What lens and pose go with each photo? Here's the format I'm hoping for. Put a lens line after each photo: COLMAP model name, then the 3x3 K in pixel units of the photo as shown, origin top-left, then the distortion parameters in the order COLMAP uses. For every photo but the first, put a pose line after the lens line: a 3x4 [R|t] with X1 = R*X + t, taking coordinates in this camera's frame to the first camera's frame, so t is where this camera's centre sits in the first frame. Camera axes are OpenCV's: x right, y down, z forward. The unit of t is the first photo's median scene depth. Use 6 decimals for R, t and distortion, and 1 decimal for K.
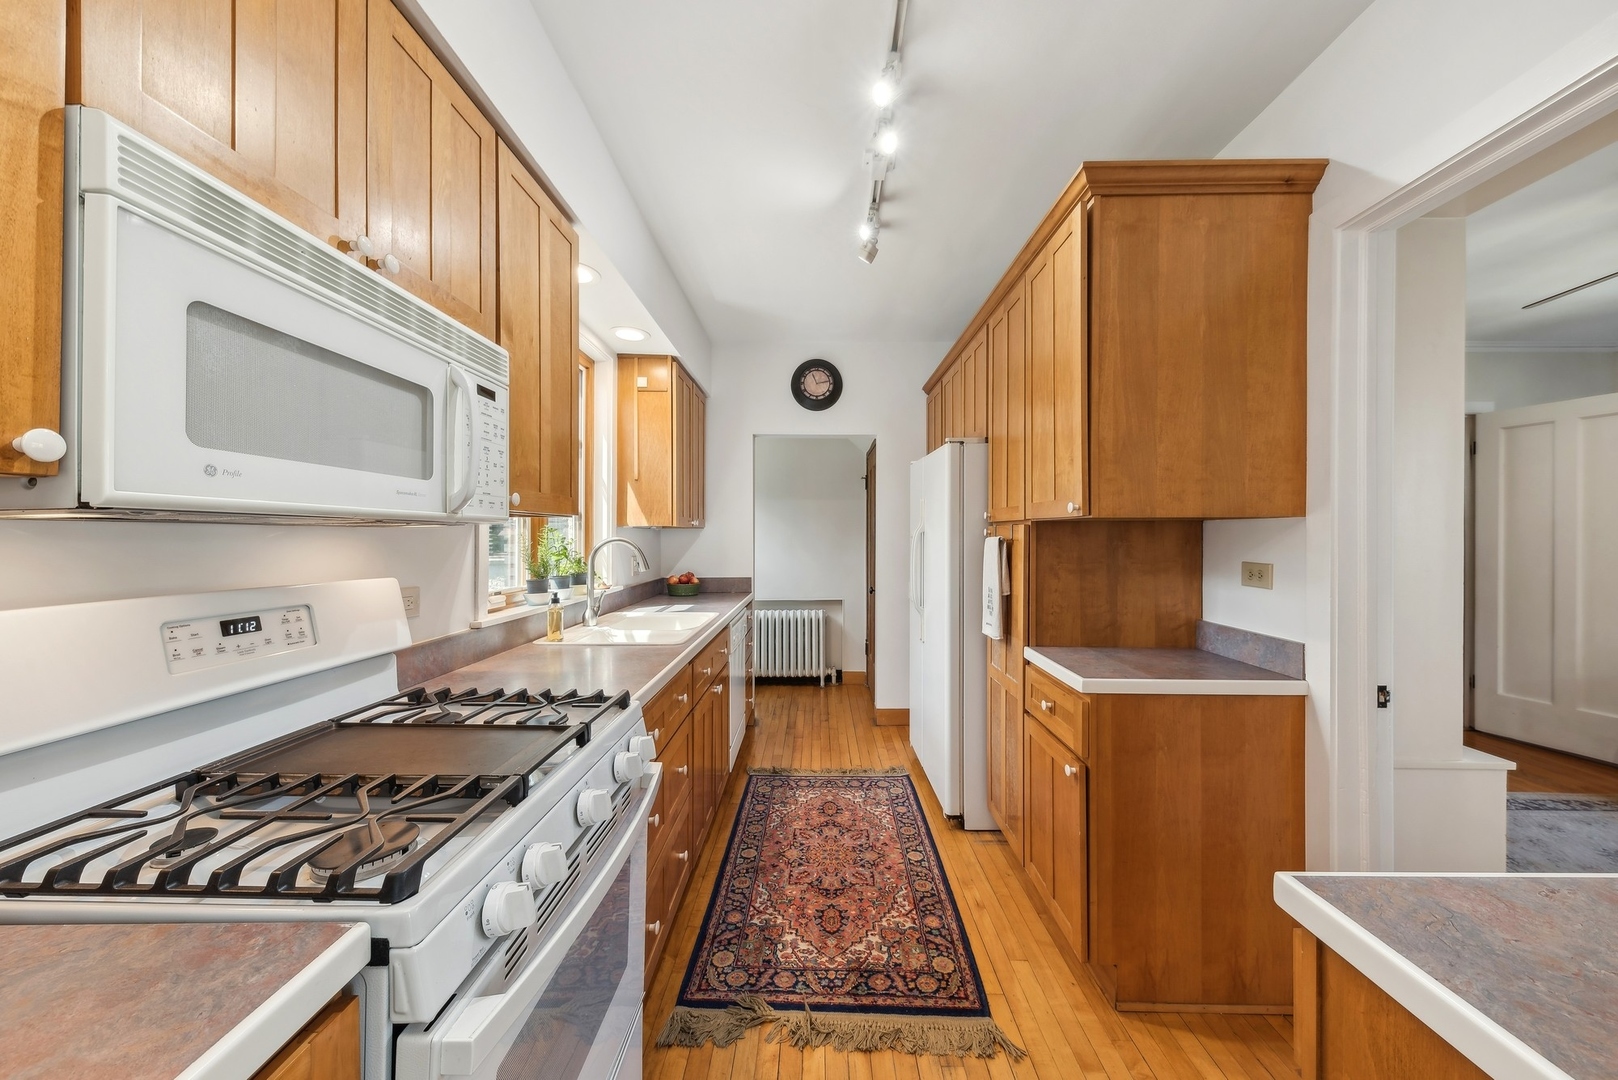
lens RADIAL K [[554.9, 0, 809.0], [0, 554.9, 540.0], [0, 0, 1]] dist [0.000455, 0.000009]
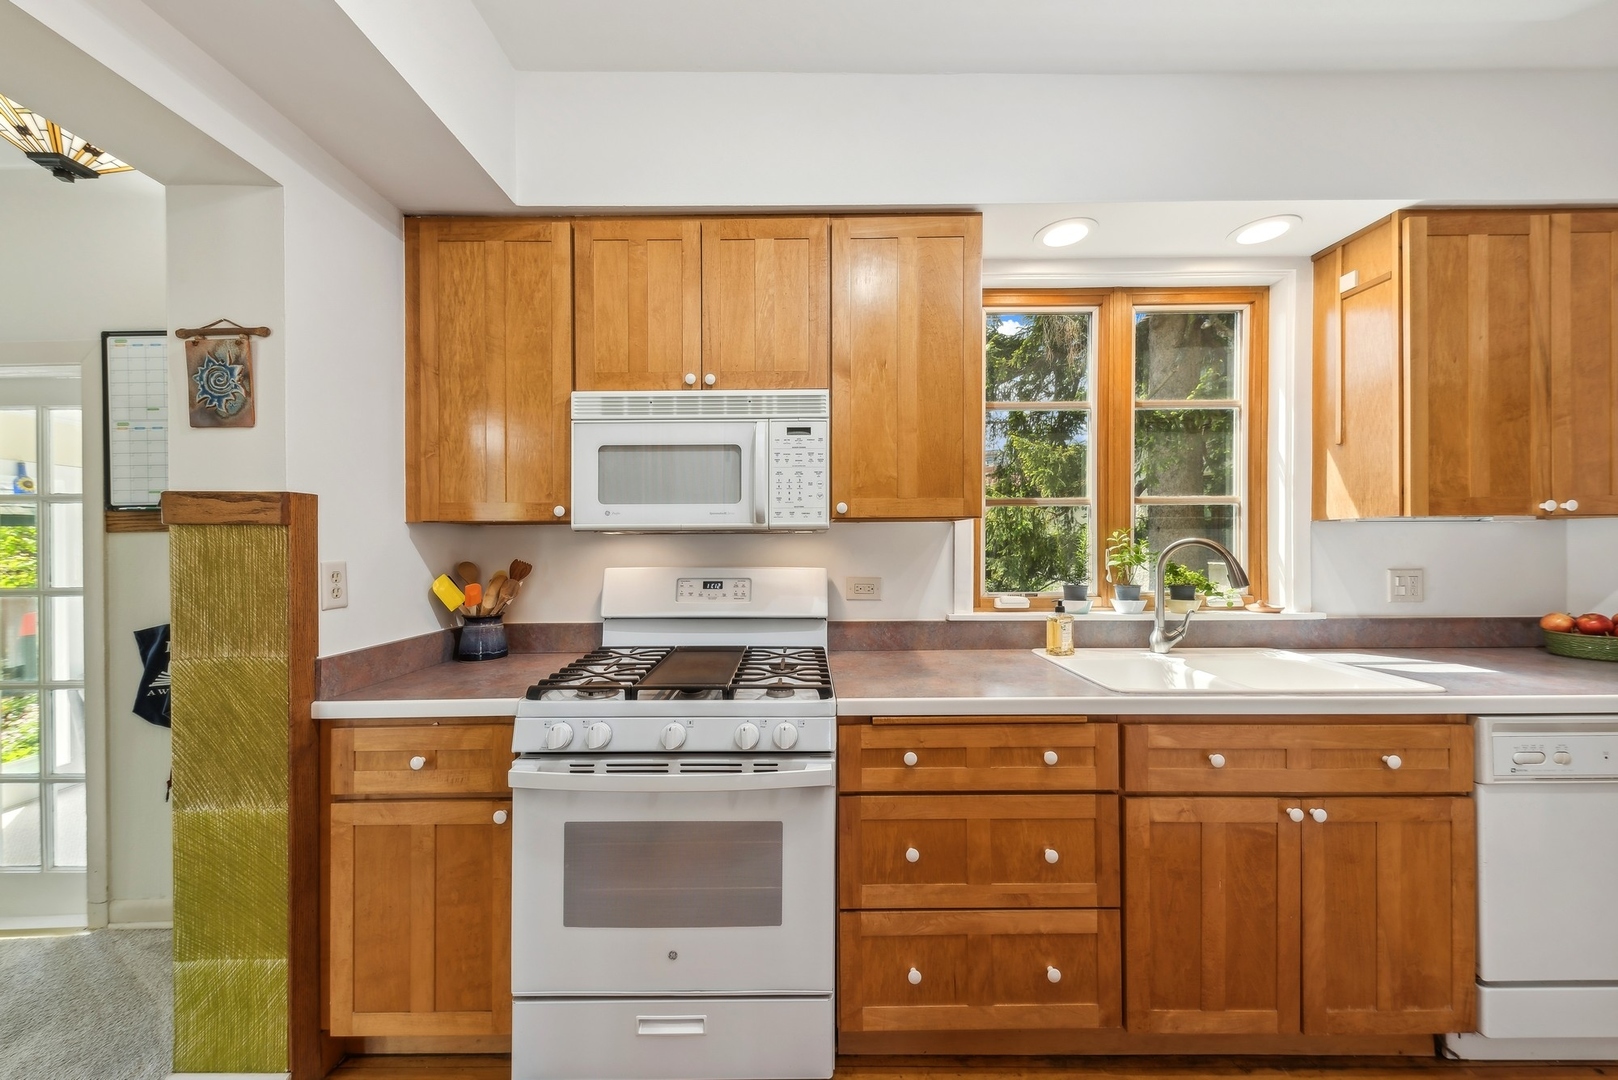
lens RADIAL K [[554.9, 0, 809.0], [0, 554.9, 540.0], [0, 0, 1]] dist [0.000455, 0.000009]
pose [[0.015585, -0.005214, -0.999865, 0.355894], [0.000120, 0.999986, -0.005213, 0.001312], [0.999879, -0.000039, 0.015585, 0.479110]]
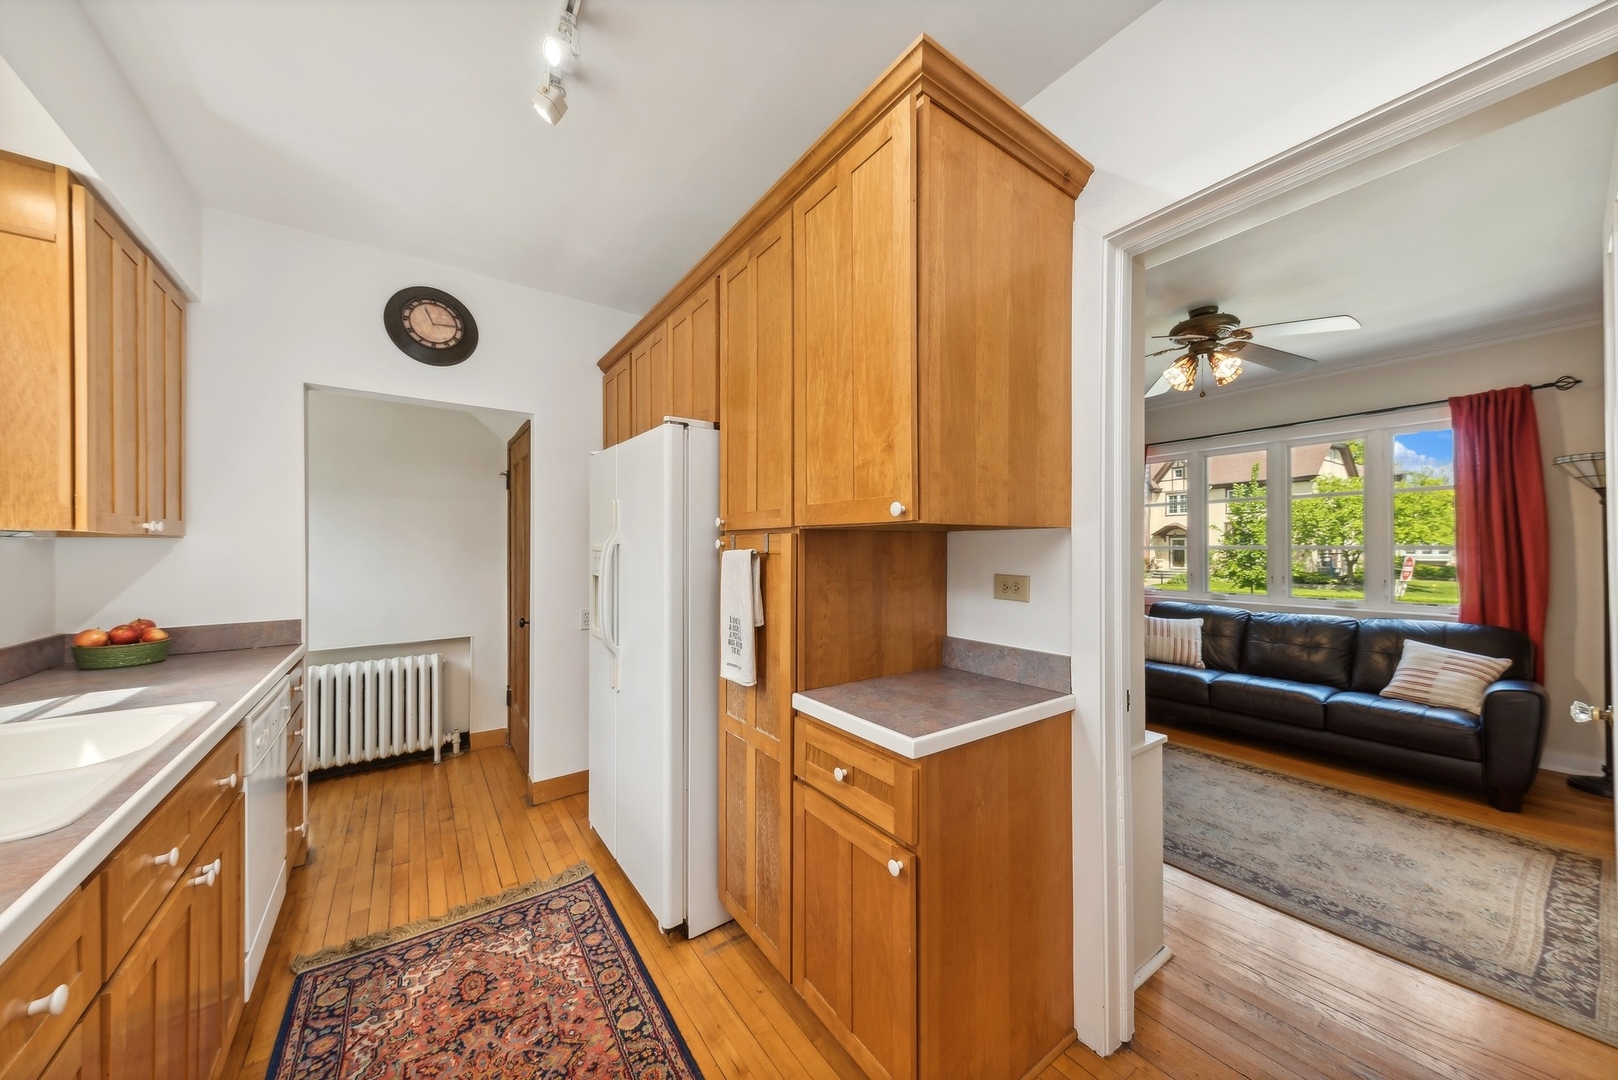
lens RADIAL K [[546.3, 0, 812.8], [0, 546.3, 547.9], [0, 0, 1]] dist [0.015788, -0.004039]
pose [[0.798560, -0.002495, 0.601911, -0.032494], [0.009040, 0.999928, -0.007849, -0.001343], [-0.601848, 0.011709, 0.798525, 0.293541]]
